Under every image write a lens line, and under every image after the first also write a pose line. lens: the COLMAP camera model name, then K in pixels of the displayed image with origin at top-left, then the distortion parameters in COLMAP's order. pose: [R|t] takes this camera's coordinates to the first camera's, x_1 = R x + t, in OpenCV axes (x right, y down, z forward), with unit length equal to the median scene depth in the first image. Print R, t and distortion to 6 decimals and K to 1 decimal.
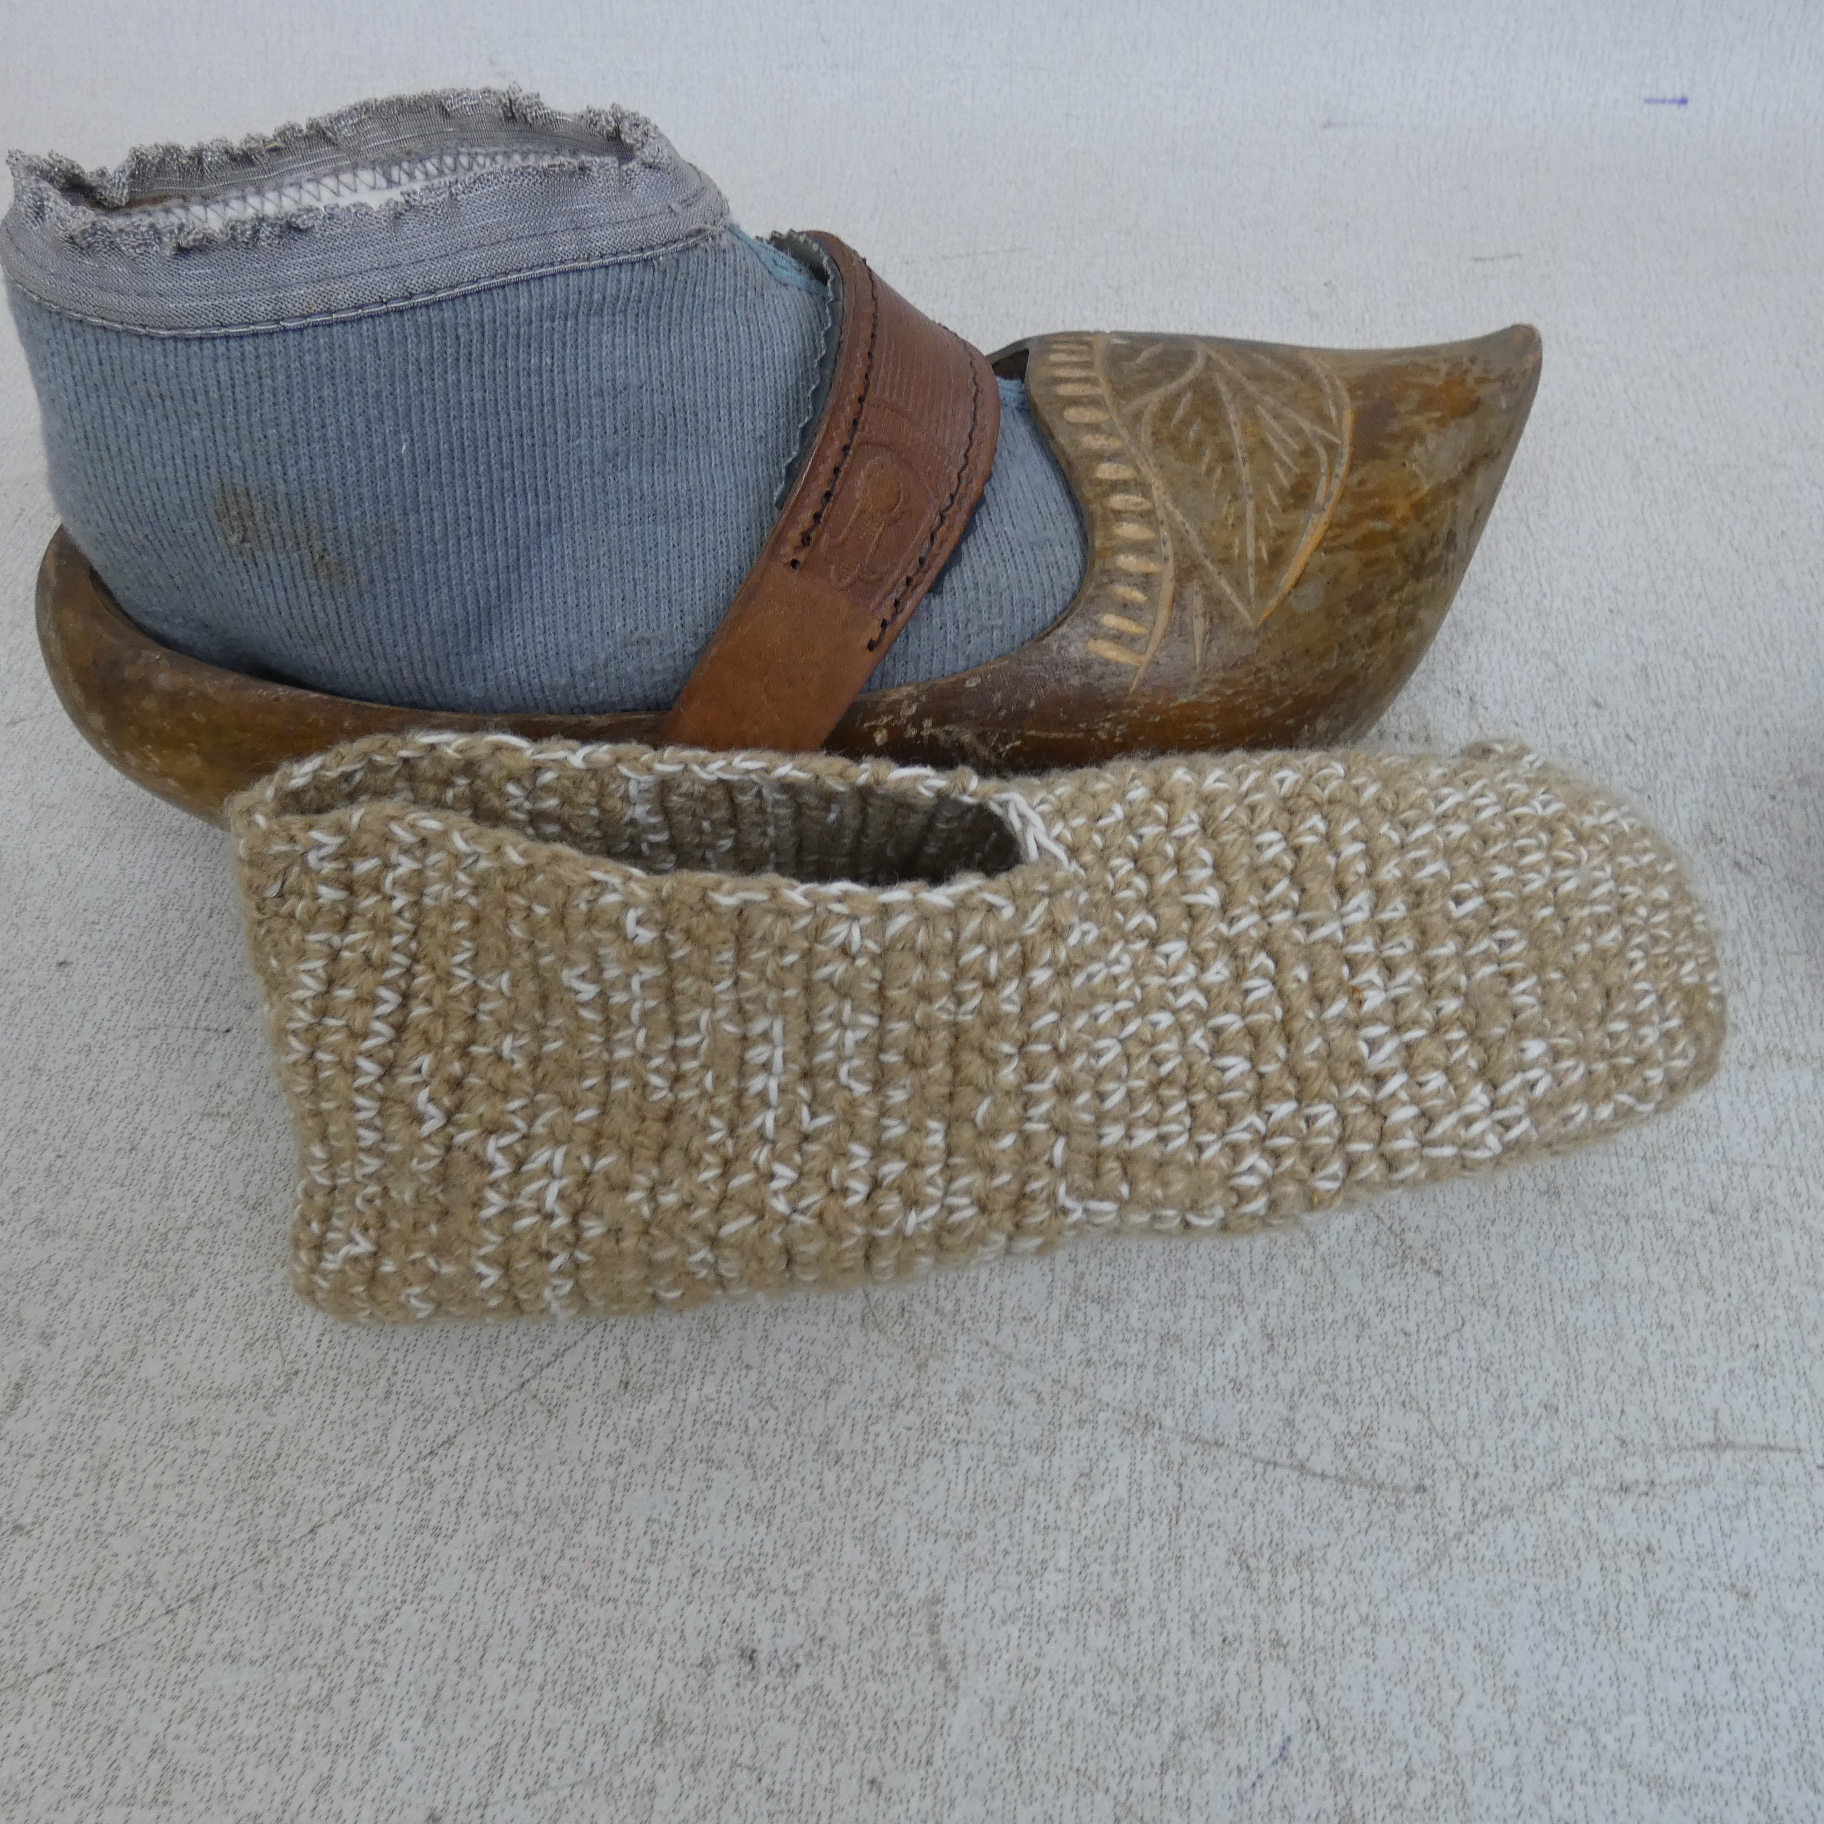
lens RADIAL K [[1473.7, 0, 906.2], [0, 1473.7, 903.6], [0, 0, 1]] dist [0.014142, -0.007892]
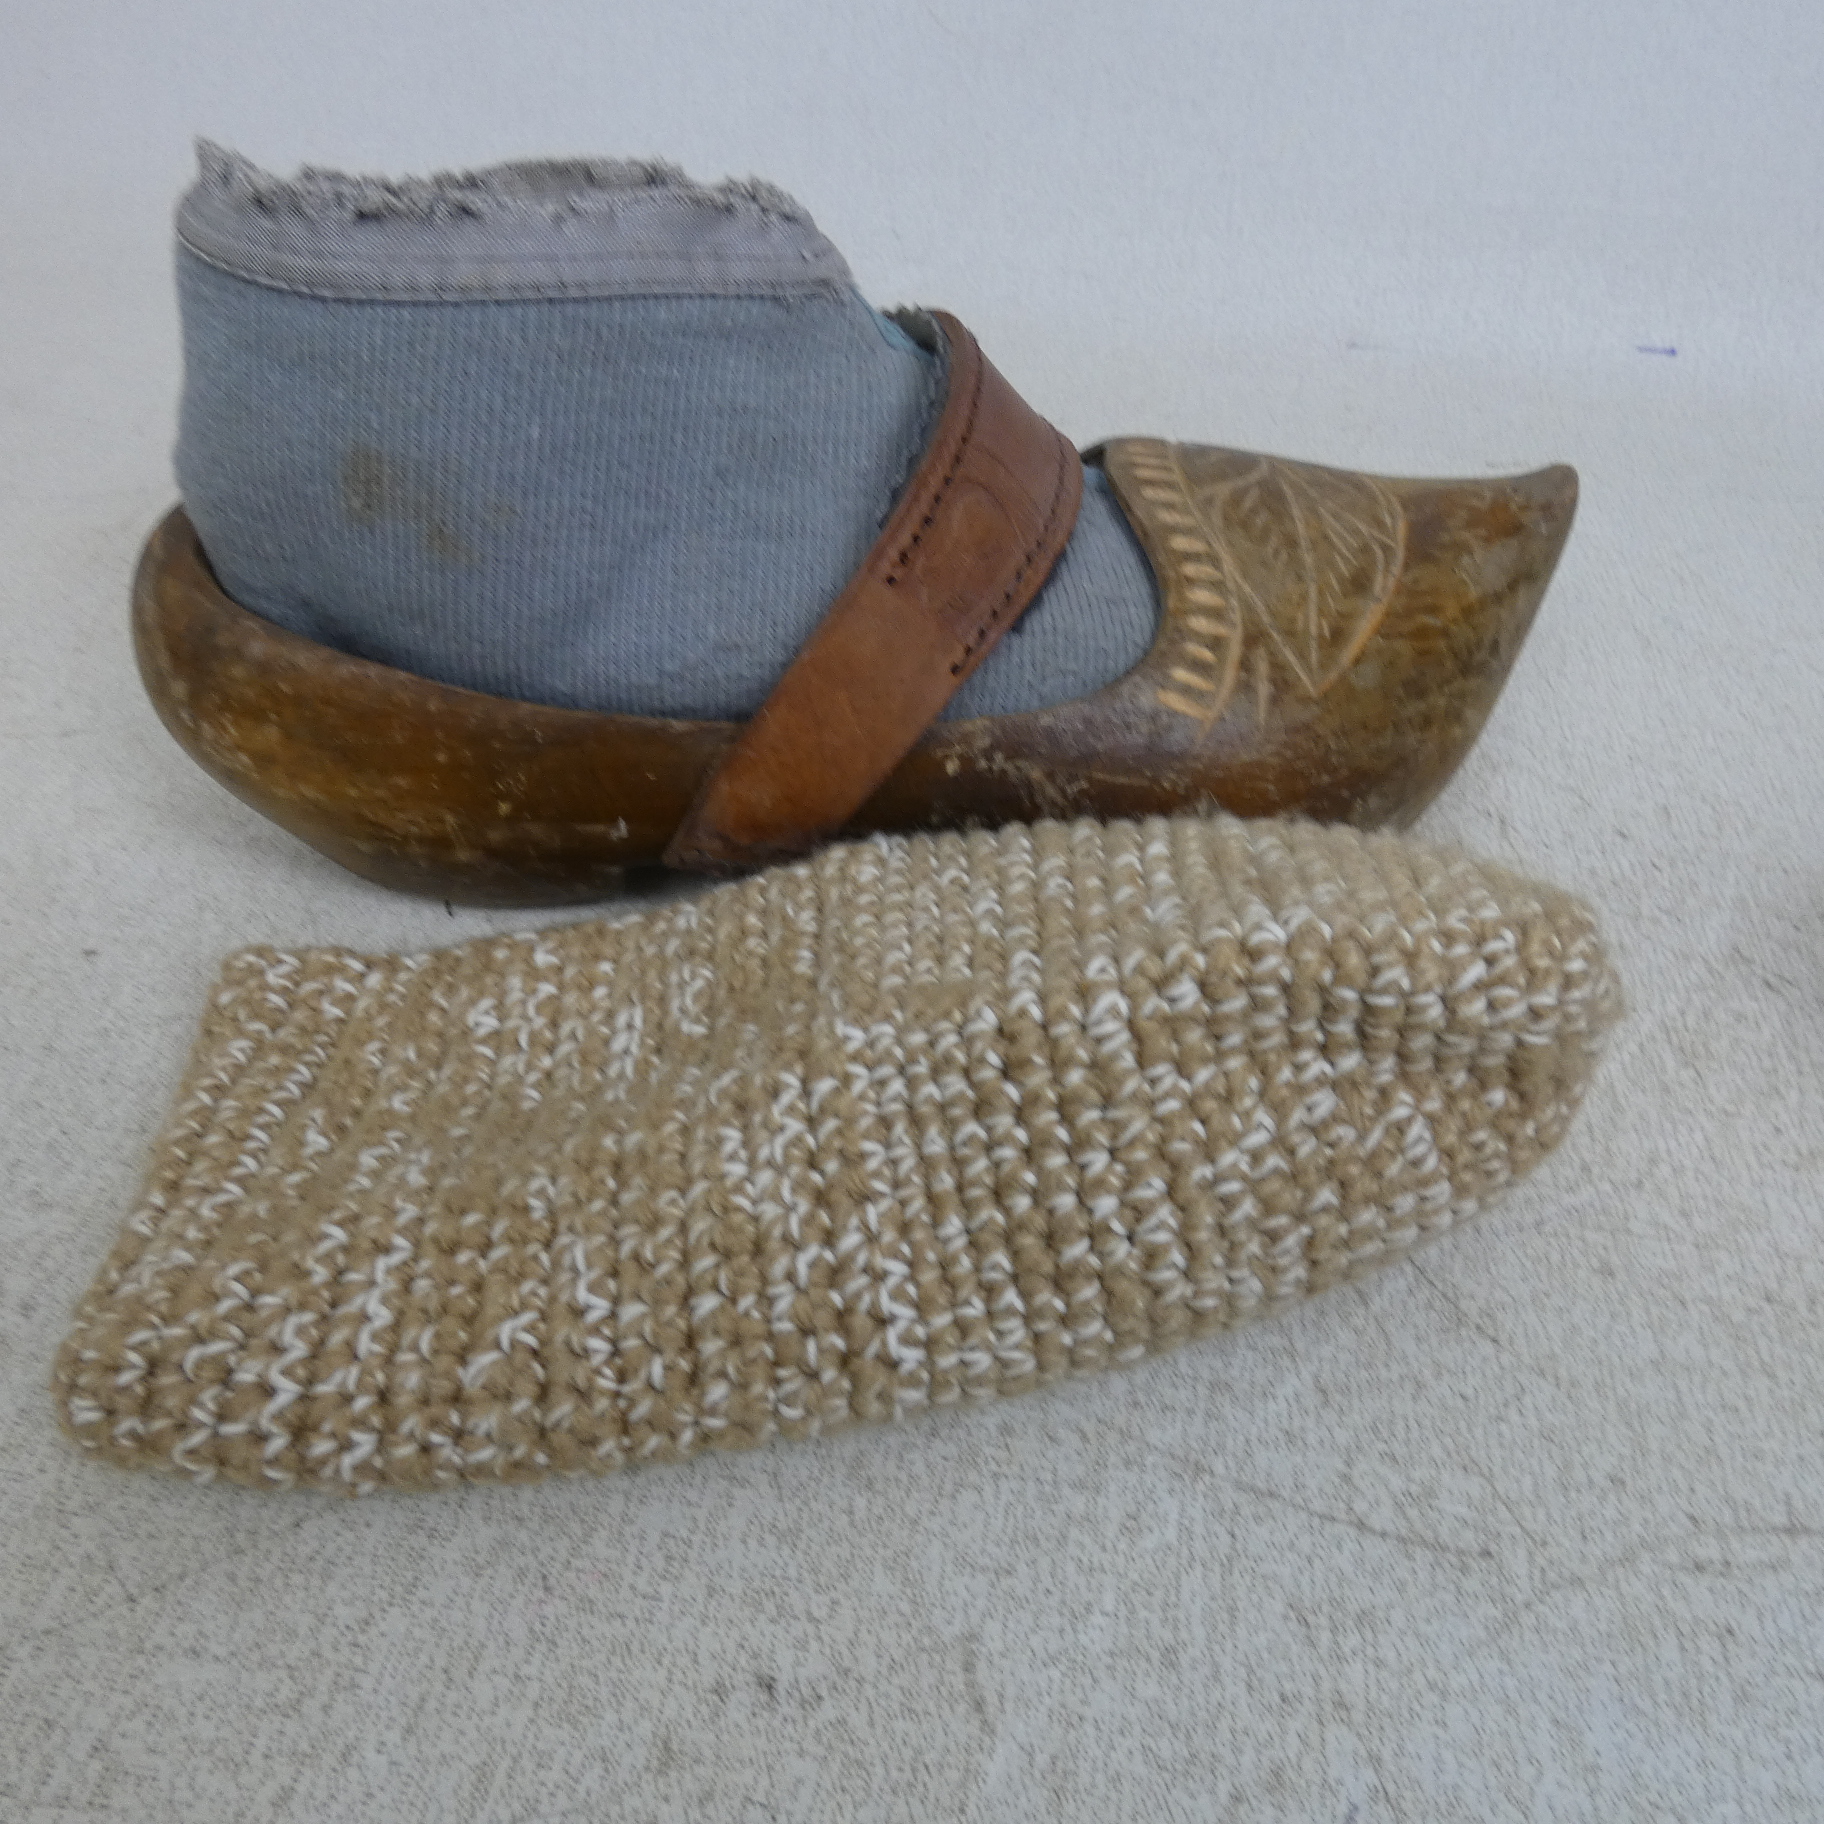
lens RADIAL K [[1473.7, 0, 906.2], [0, 1473.7, 903.6], [0, 0, 1]] dist [0.014142, -0.007892]
pose [[0.996784, 0.075860, 0.025837, -0.068775], [-0.070363, 0.982770, -0.170914, 0.157481], [-0.038358, 0.168546, 0.984947, 0.013429]]
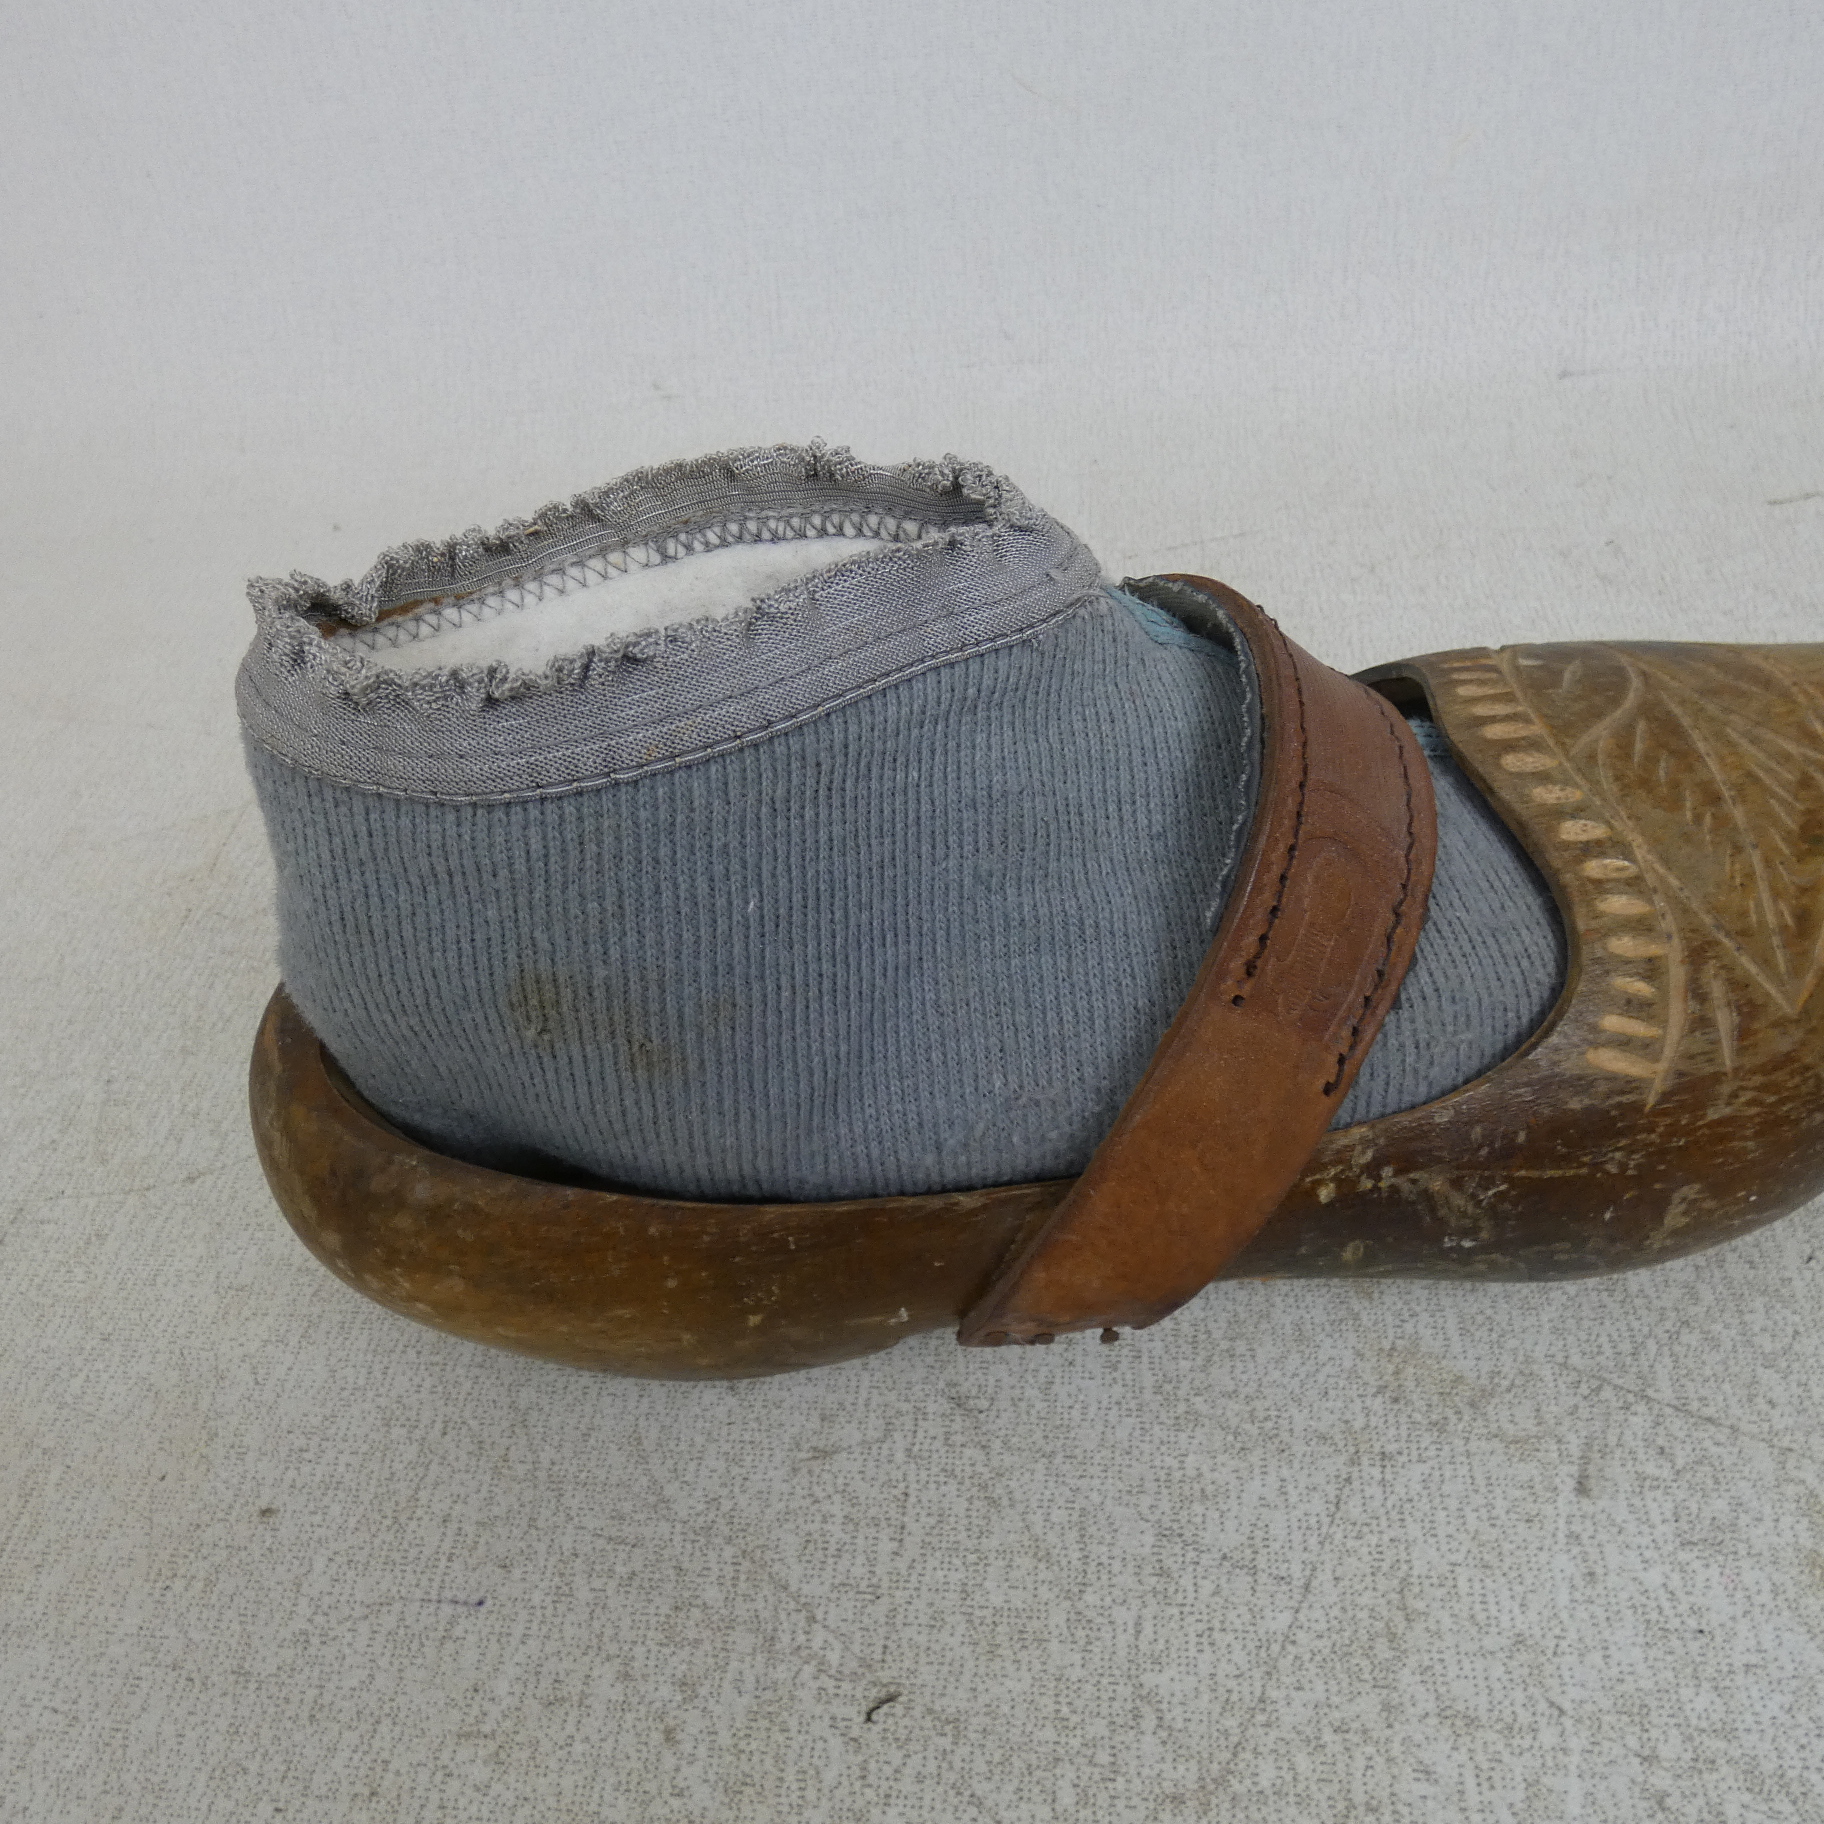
lens RADIAL K [[1449.0, 0, 912.0], [0, 1449.0, 912.0], [0, 0, 1]] dist [0.038702, -0.030357]
pose [[0.996935, -0.069993, -0.034960, -0.198521], [0.064556, 0.988346, -0.137857, -0.168567], [0.044202, 0.135178, 0.989835, 0.218607]]
